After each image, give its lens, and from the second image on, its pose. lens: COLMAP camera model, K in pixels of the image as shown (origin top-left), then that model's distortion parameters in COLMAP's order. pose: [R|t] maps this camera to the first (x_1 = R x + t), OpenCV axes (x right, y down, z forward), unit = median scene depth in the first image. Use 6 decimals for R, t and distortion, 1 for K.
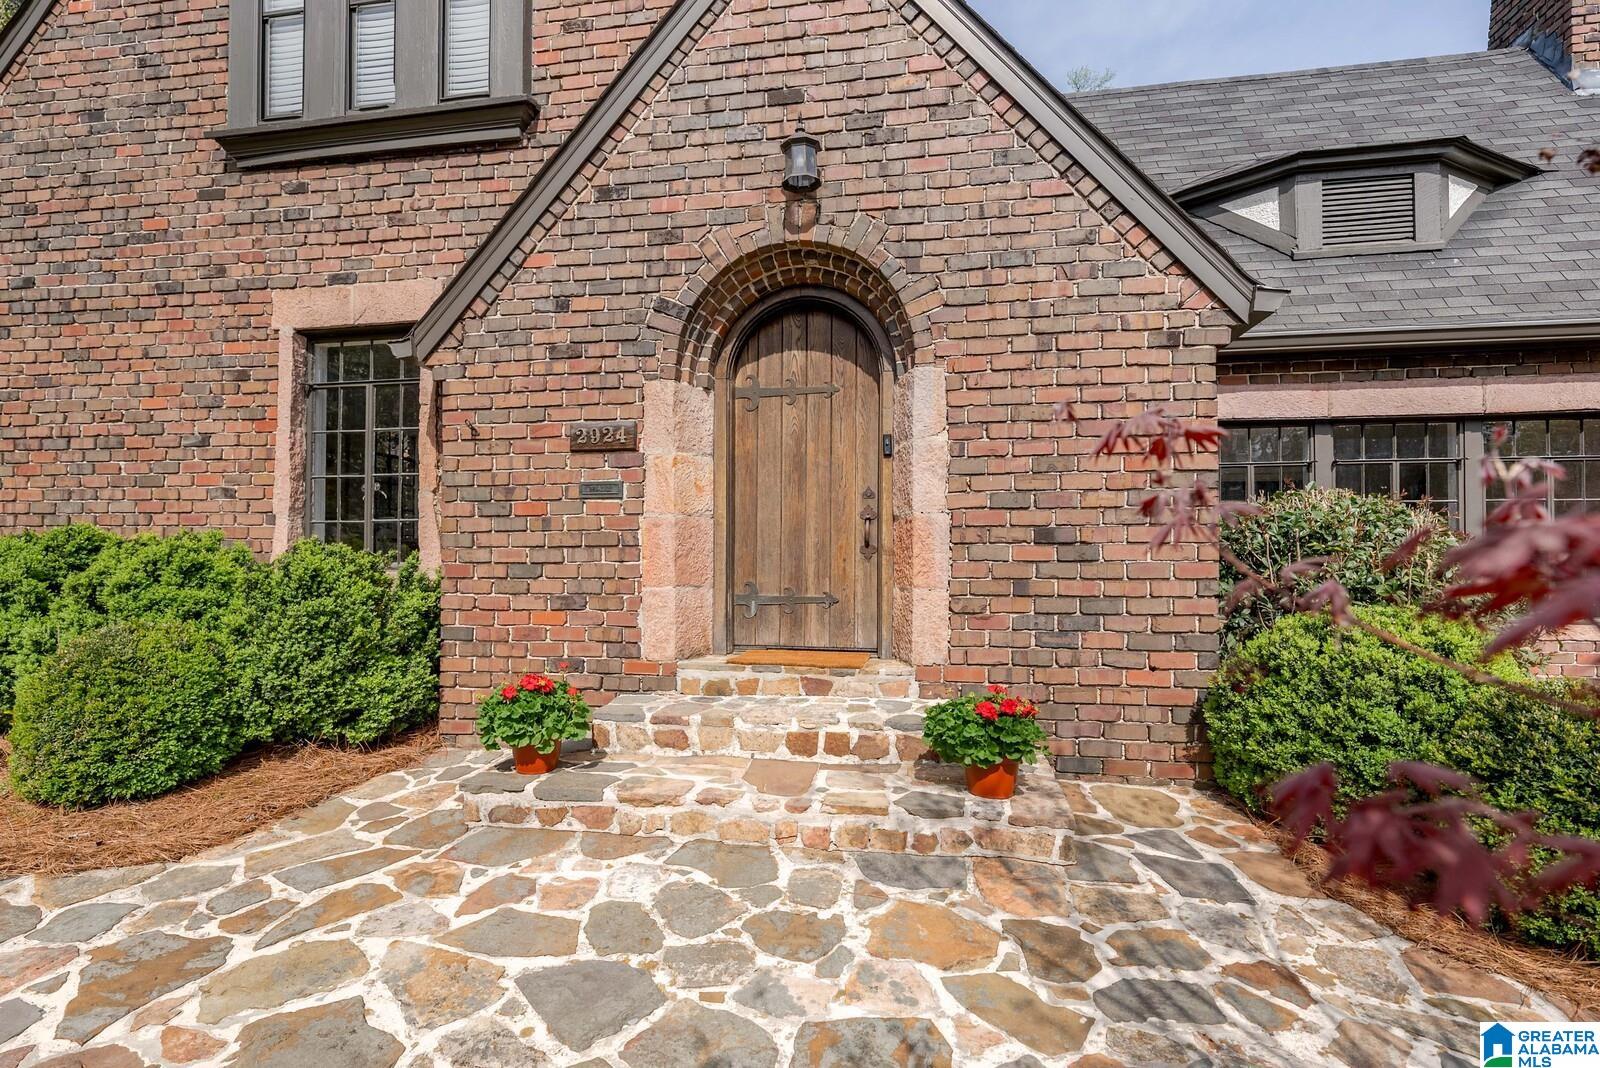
lens RADIAL K [[770.7, 0, 792.8], [0, 770.7, 545.0], [0, 0, 1]] dist [0.001619, -0.000819]
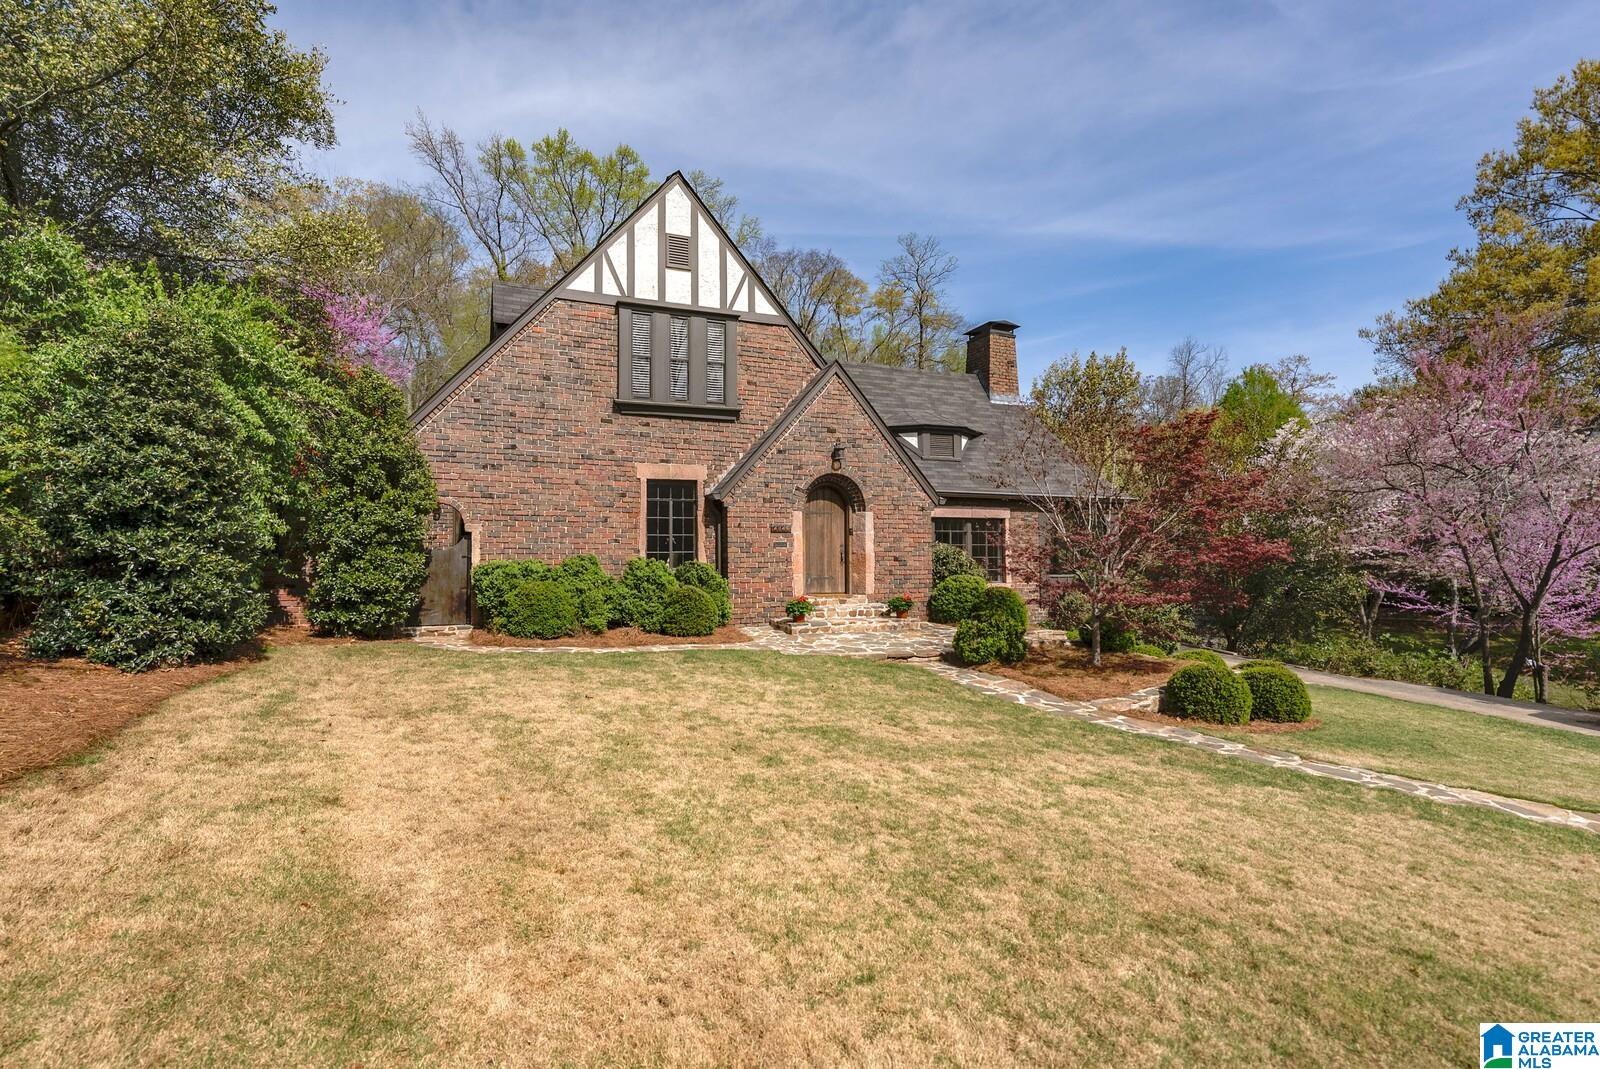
lens RADIAL K [[770.7, 0, 815.7], [0, 770.7, 541.4], [0, 0, 1]] dist [0.001619, -0.000819]
pose [[0.832341, 0.009078, 0.554190, -1.896955], [-0.004070, 0.999939, -0.010267, -0.051076], [-0.554250, 0.006290, 0.832327, -1.747278]]
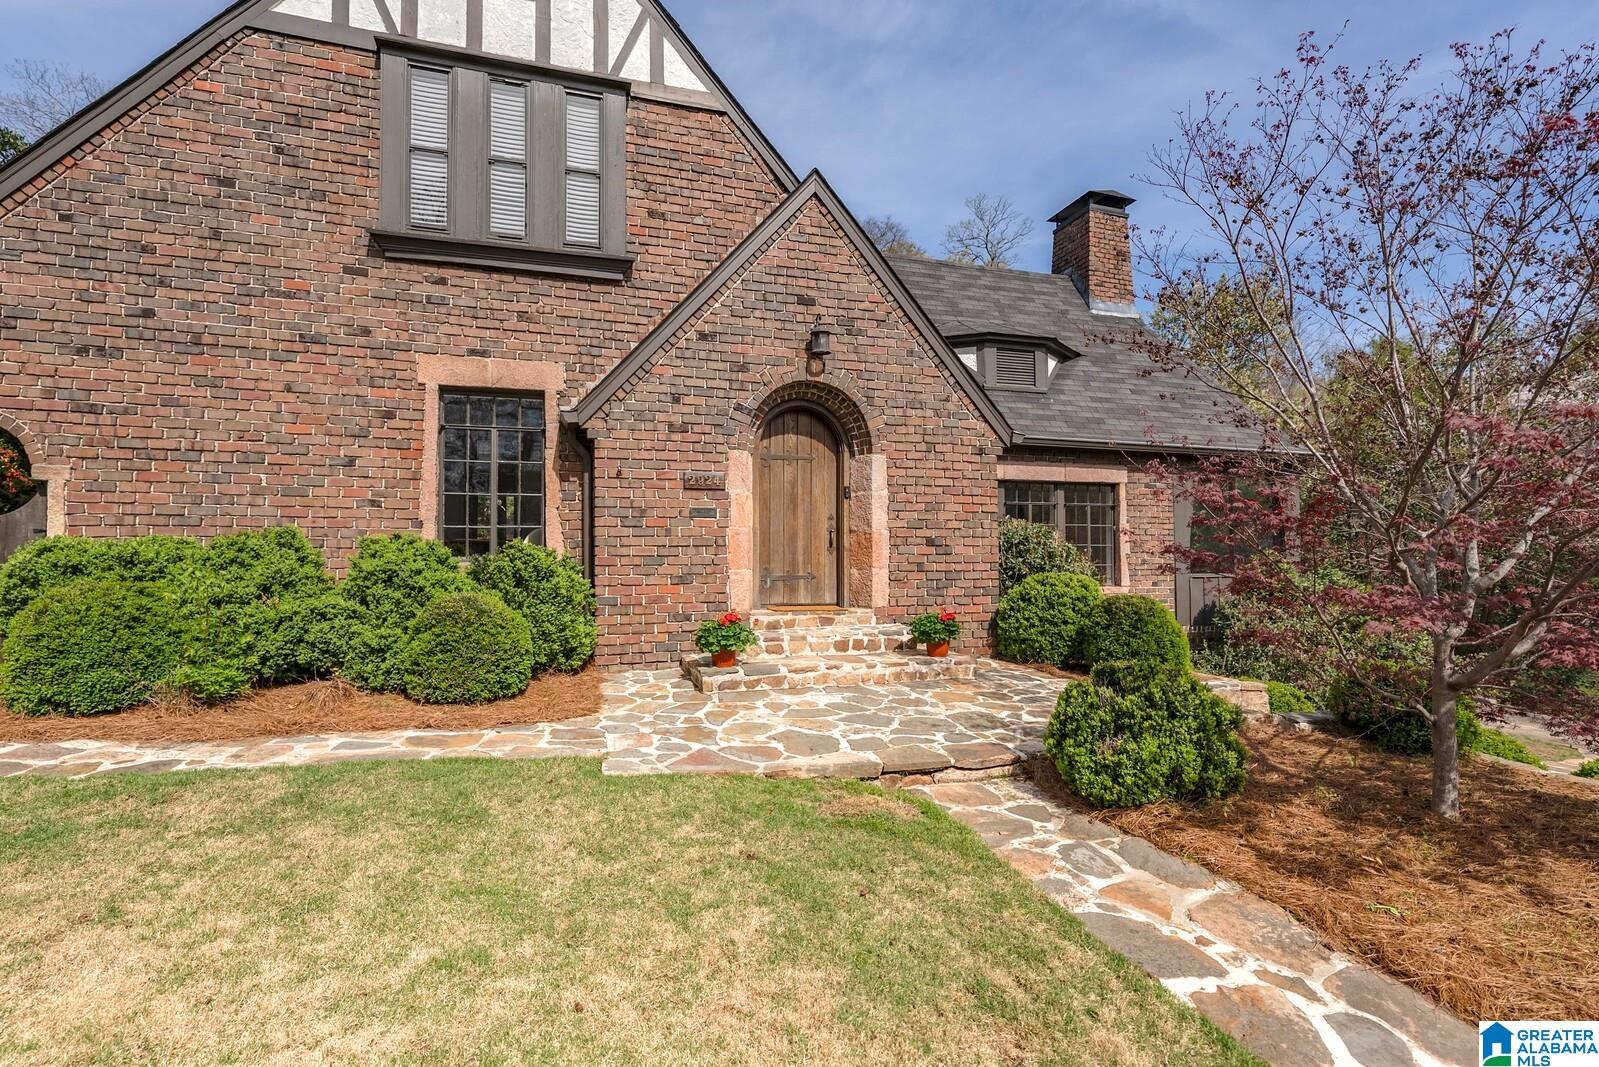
lens RADIAL K [[770.2, 0, 810.9], [0, 770.2, 541.0], [0, 0, 1]] dist [0.001619, -0.000819]
pose [[0.881634, 0.008438, 0.471859, -0.830637], [-0.004796, 0.999949, -0.008921, 0.005076], [-0.471910, 0.005602, 0.881629, -0.593760]]
